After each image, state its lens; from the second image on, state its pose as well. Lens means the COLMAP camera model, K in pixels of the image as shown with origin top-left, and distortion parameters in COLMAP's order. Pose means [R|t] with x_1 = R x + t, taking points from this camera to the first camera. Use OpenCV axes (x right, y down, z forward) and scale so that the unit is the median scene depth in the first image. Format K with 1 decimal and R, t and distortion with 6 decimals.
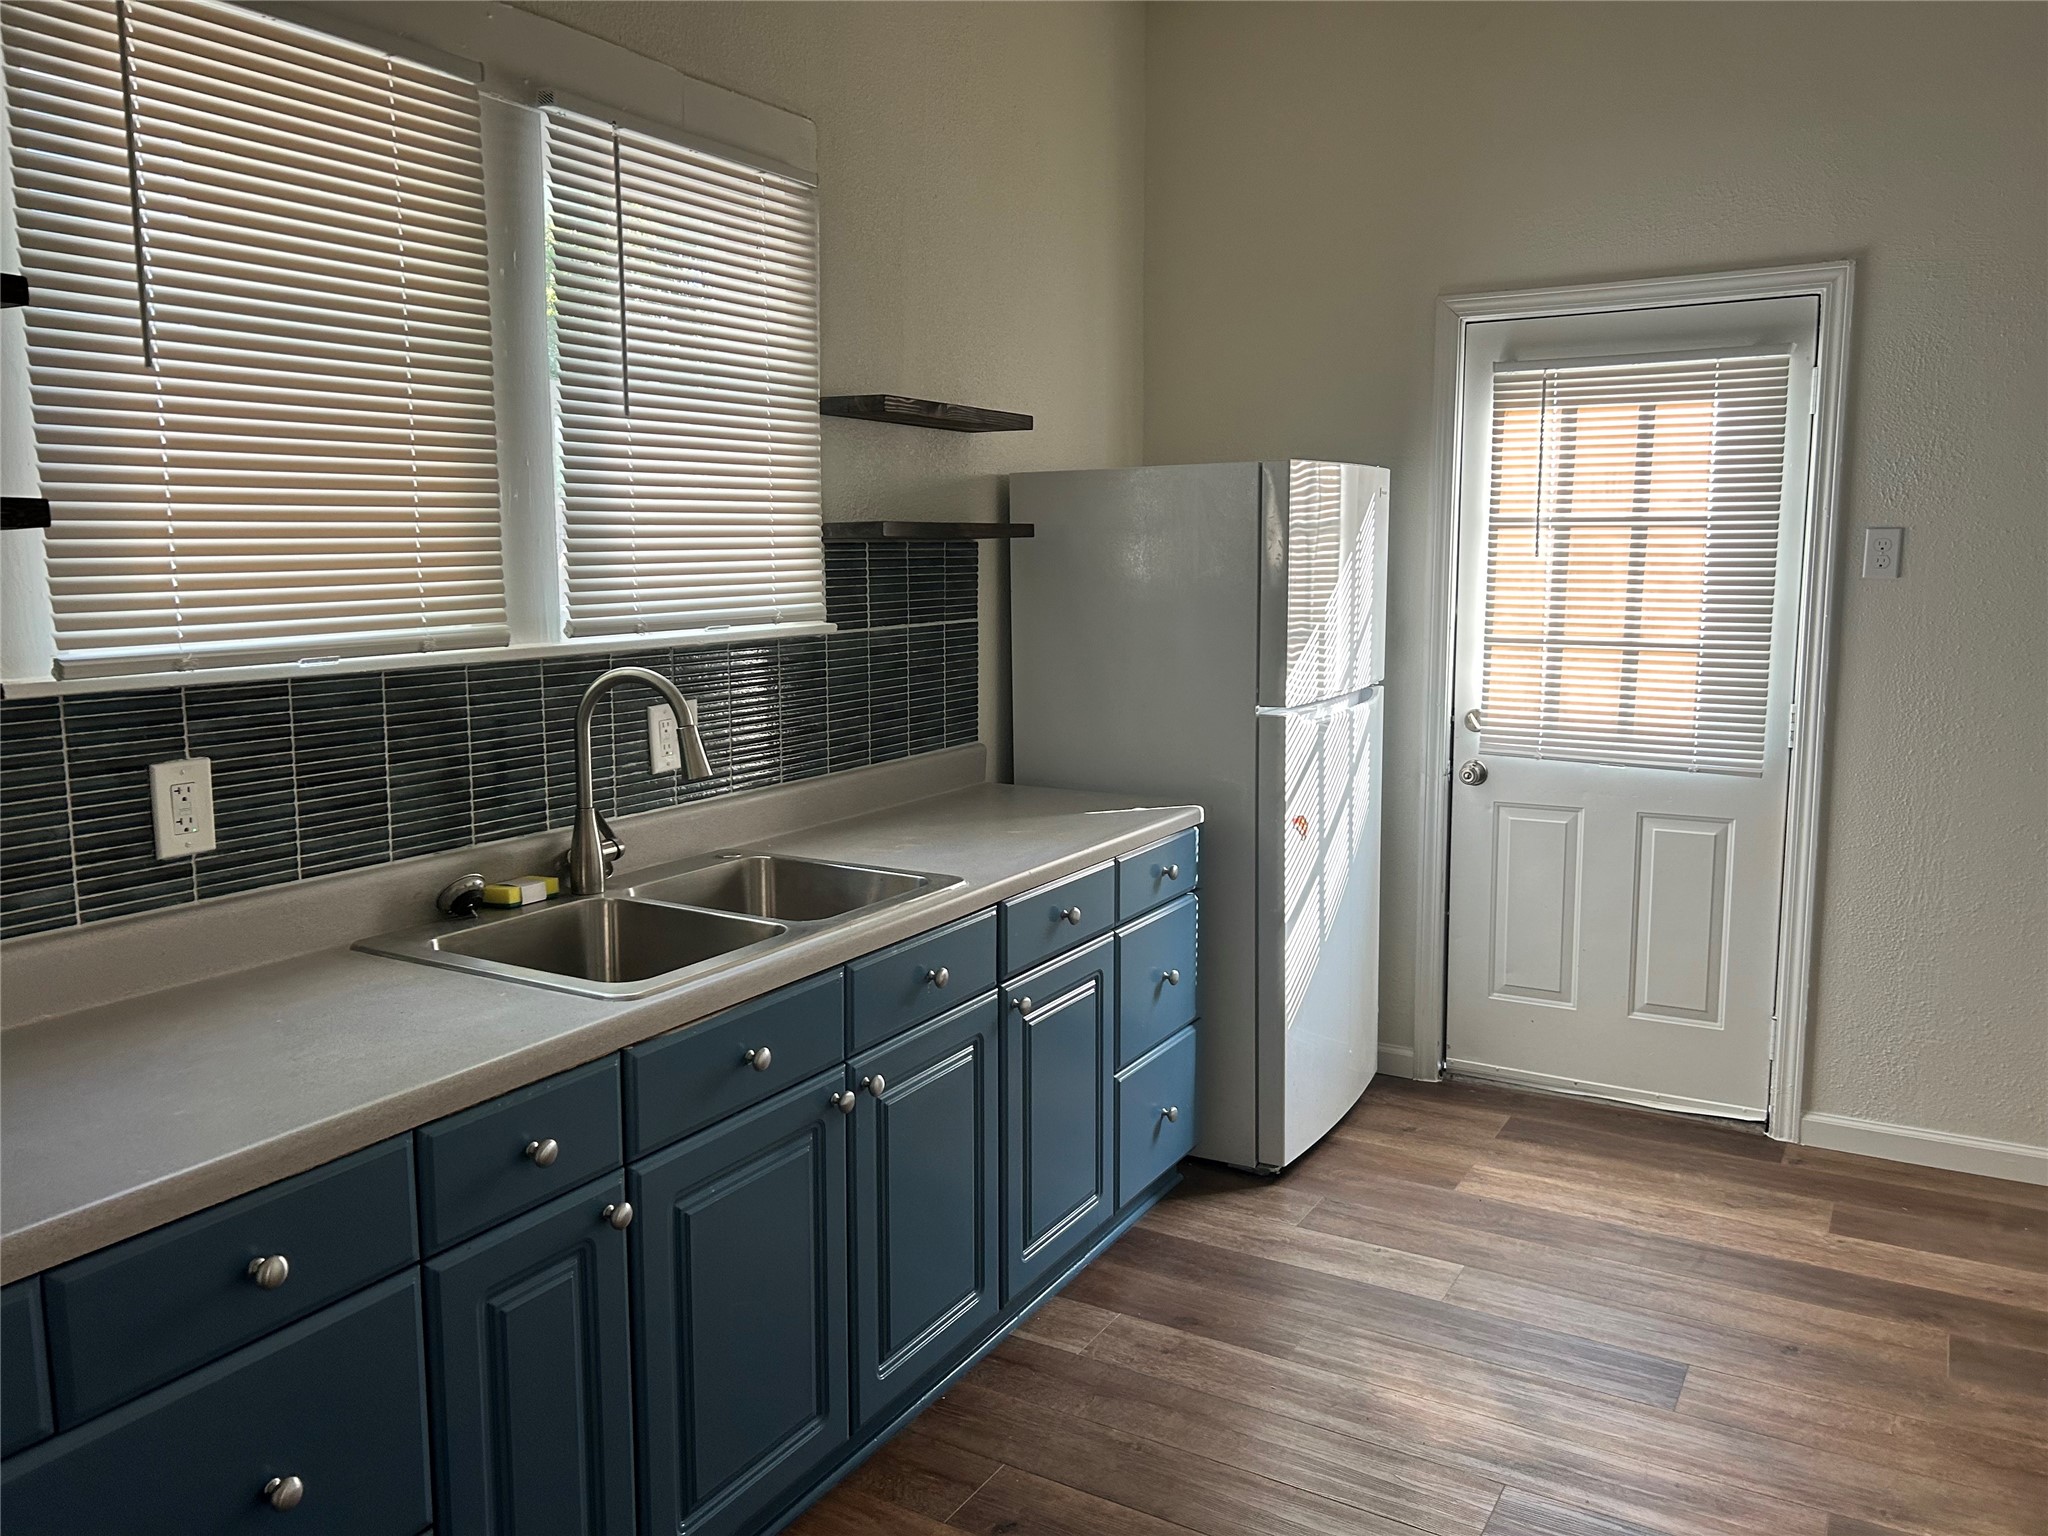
lens RADIAL K [[1557.6, 0, 1026.1], [0, 1557.6, 756.1], [0, 0, 1]] dist [0.061606, -0.057622]
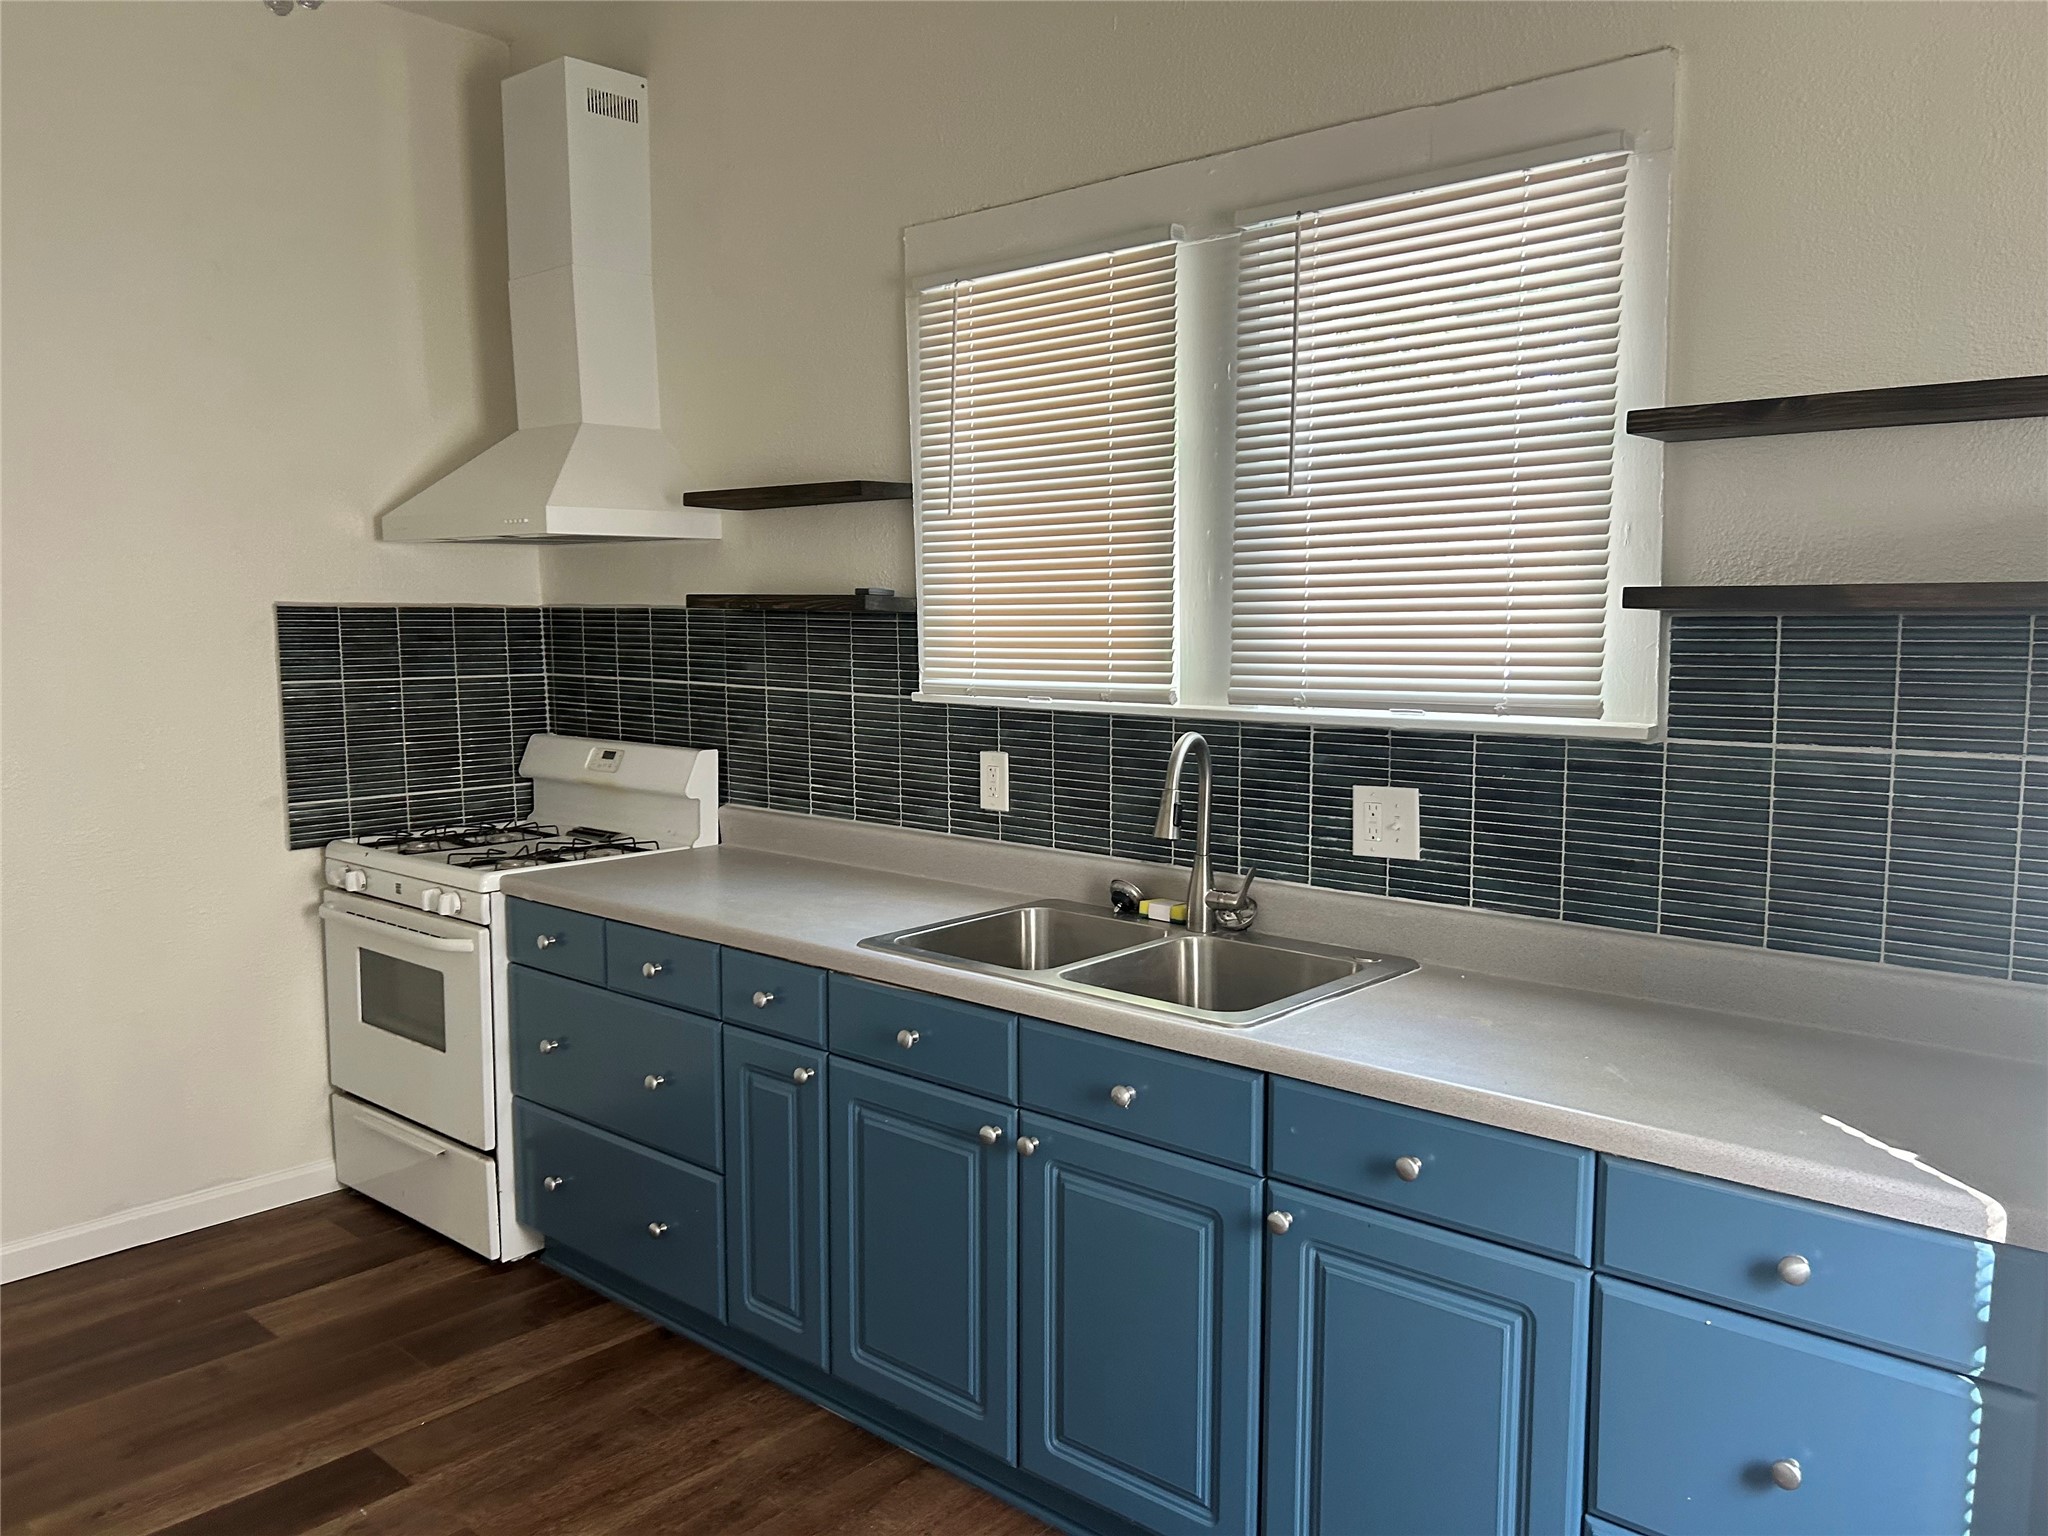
lens RADIAL K [[1557.6, 0, 1022.9], [0, 1557.6, 777.8], [0, 0, 1]] dist [0.061606, -0.057622]
pose [[-0.212485, 0.119786, -0.969795, 0.647958], [-0.119933, 0.981757, 0.147541, -0.134458], [0.969776, 0.147661, -0.194243, 0.856171]]
